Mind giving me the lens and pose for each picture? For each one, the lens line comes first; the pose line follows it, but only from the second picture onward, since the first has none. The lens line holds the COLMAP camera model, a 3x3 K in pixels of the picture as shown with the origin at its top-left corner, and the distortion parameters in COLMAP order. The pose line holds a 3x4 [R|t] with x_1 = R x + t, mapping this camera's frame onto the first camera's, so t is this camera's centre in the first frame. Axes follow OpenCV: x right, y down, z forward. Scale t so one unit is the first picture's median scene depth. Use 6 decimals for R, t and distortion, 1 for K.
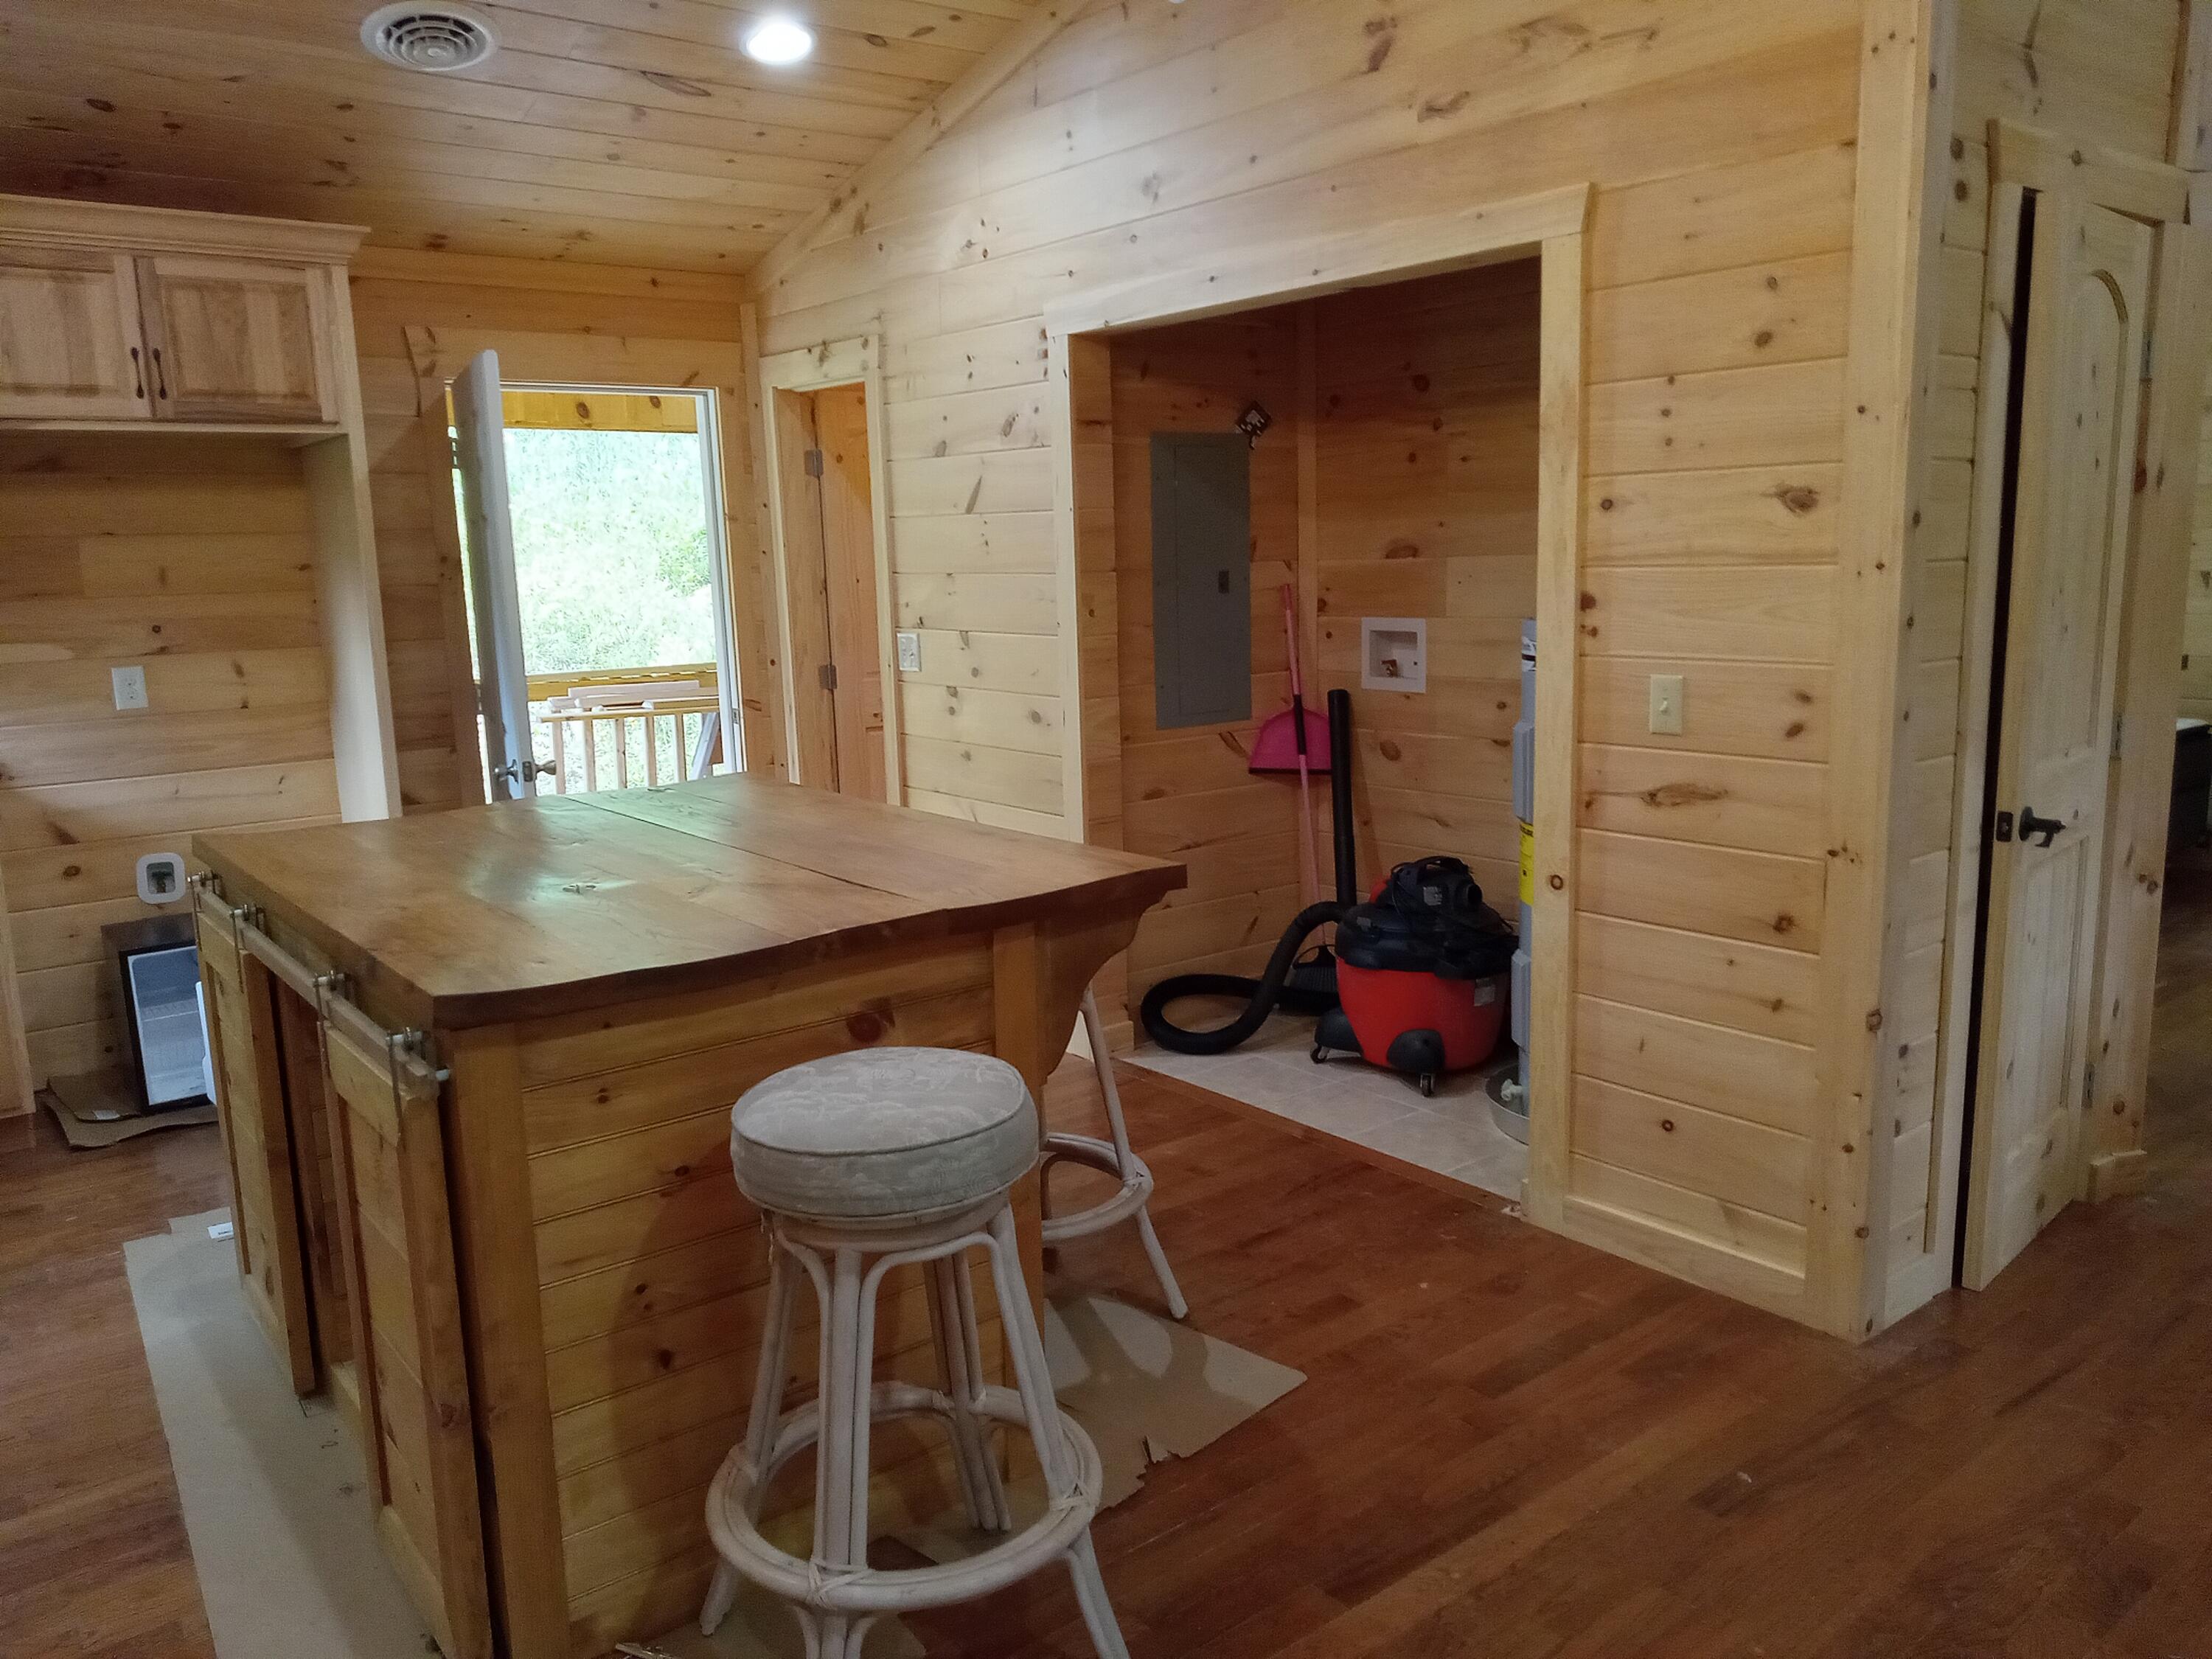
lens RADIAL K [[1630.9, 0, 1091.5], [0, 1630.9, 829.0], [0, 0, 1]] dist [0.053306, -0.066792]
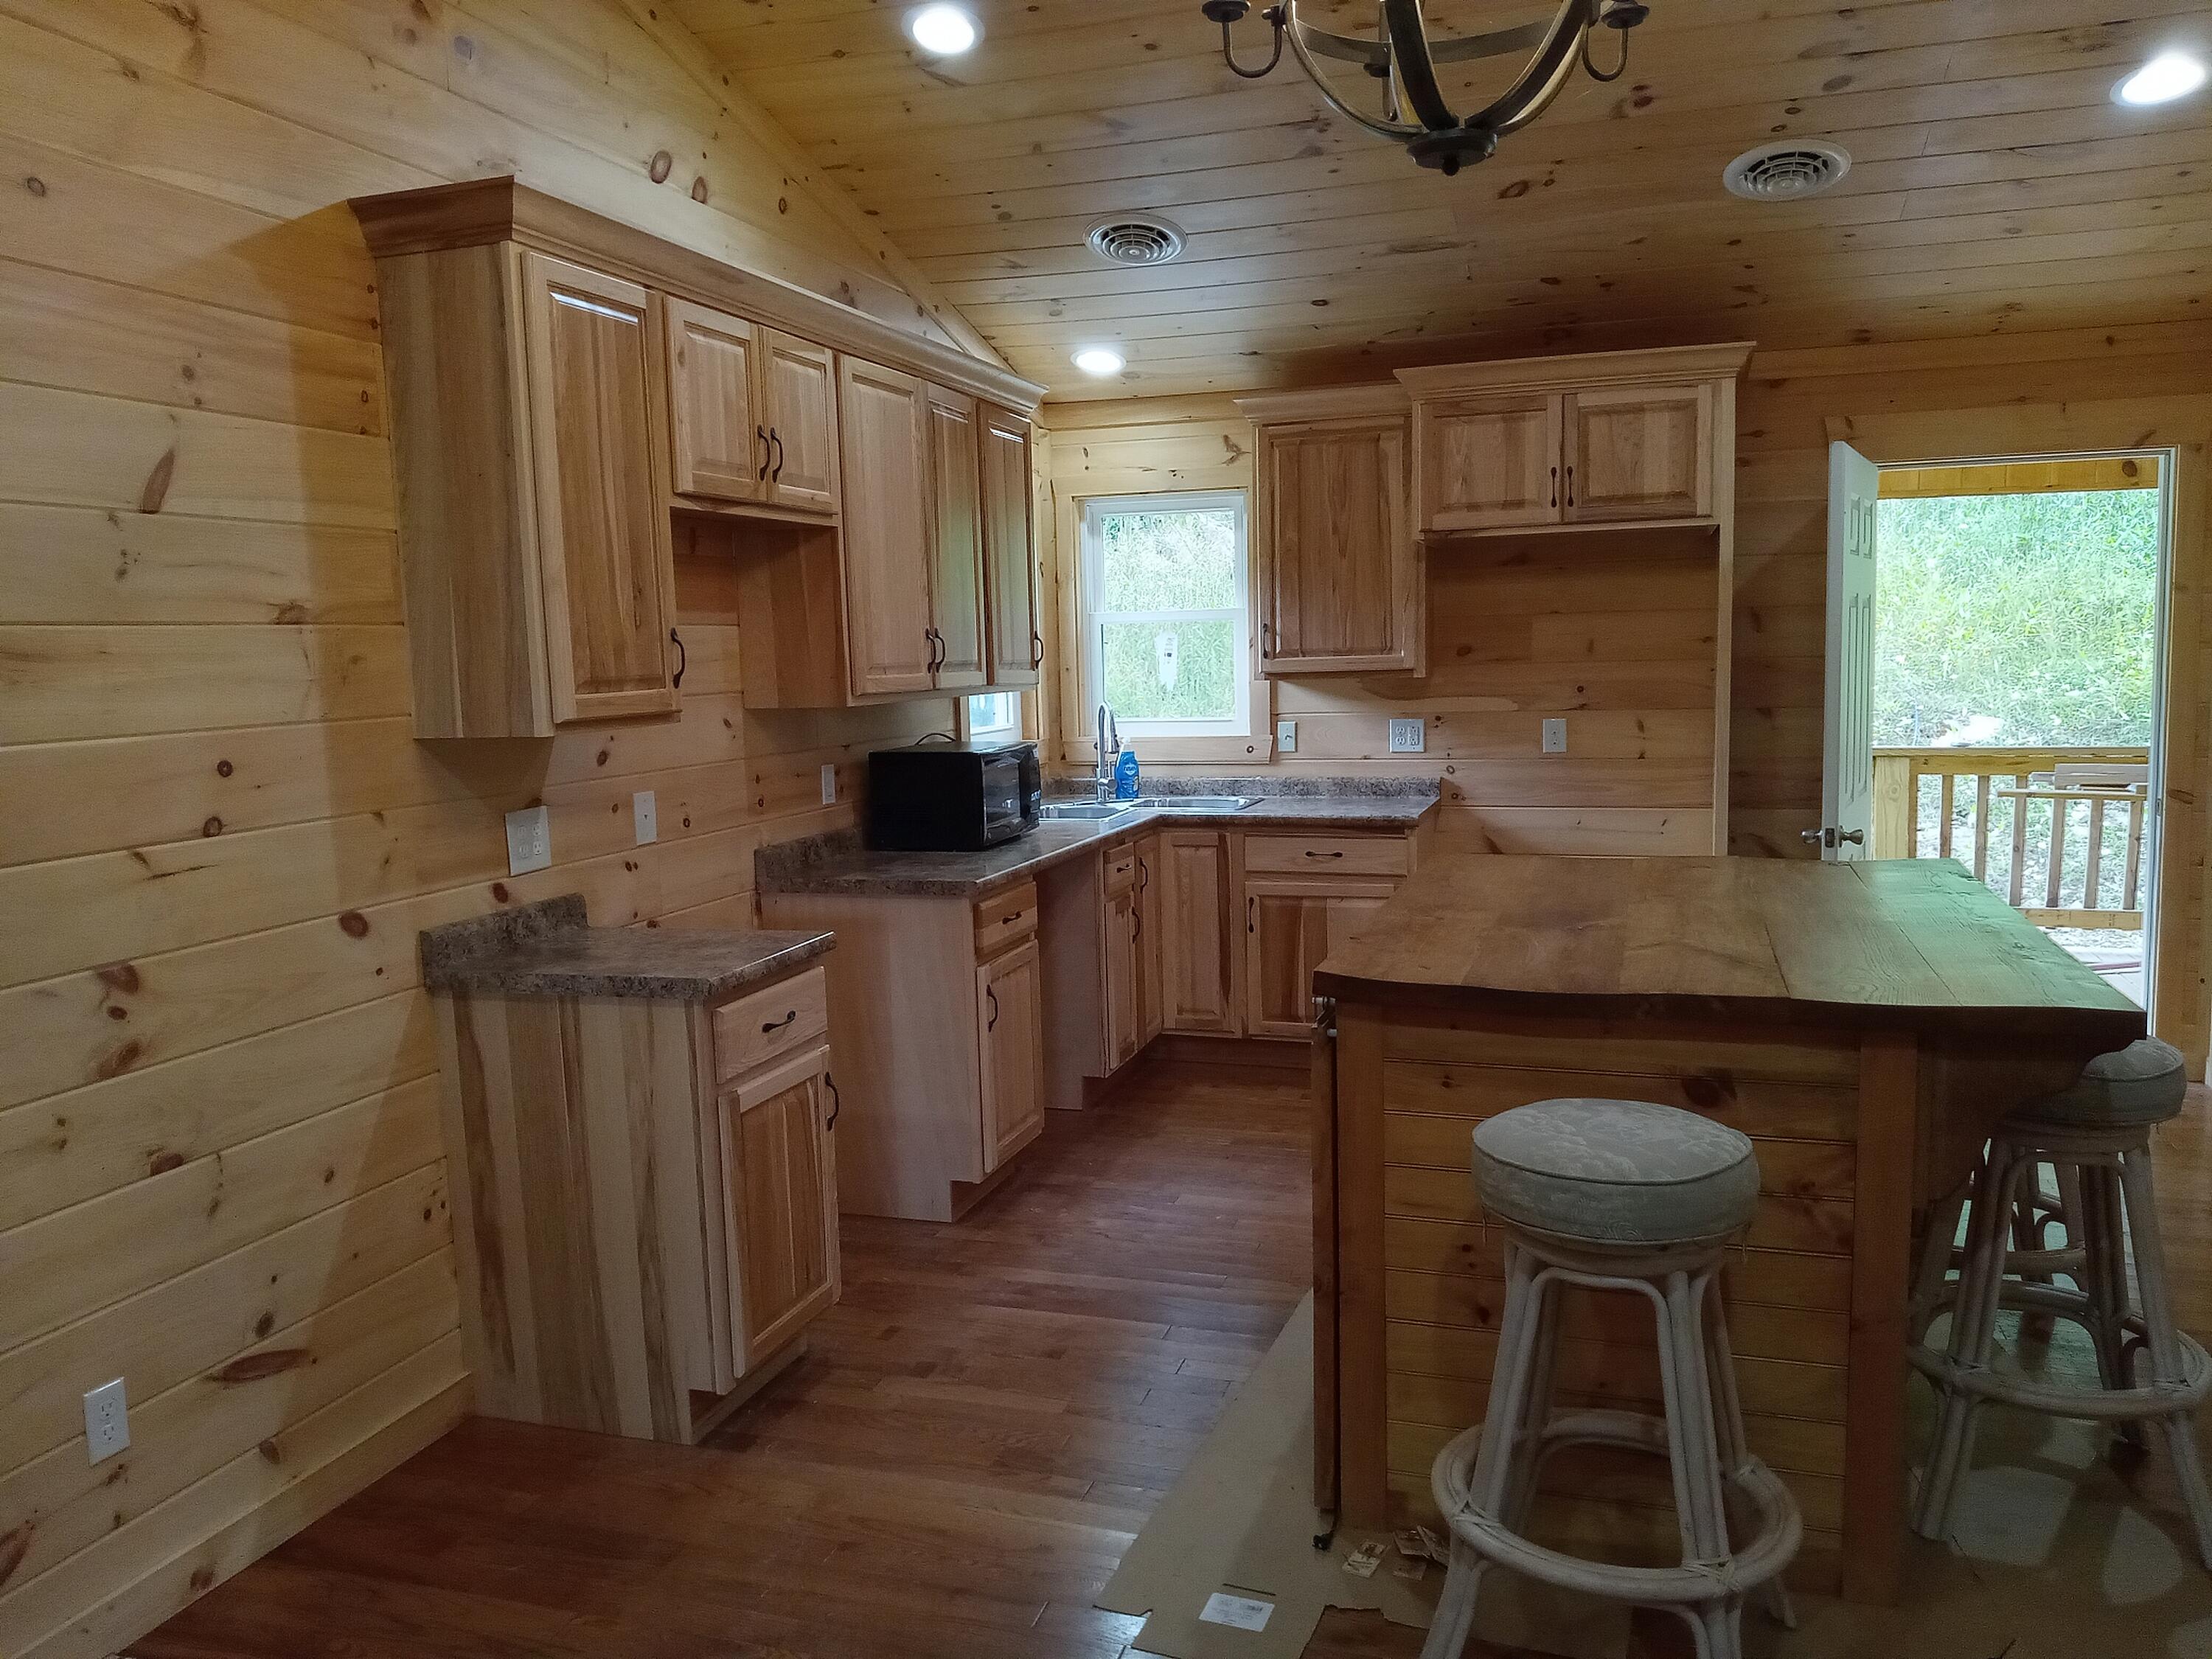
lens RADIAL K [[1637.0, 0, 1098.1], [0, 1637.0, 827.3], [0, 0, 1]] dist [0.059759, -0.106284]
pose [[0.554890, 0.107753, -0.824916, 0.262326], [-0.134426, 0.990159, 0.038914, -0.019853], [0.820991, 0.089297, 0.563915, 0.026145]]
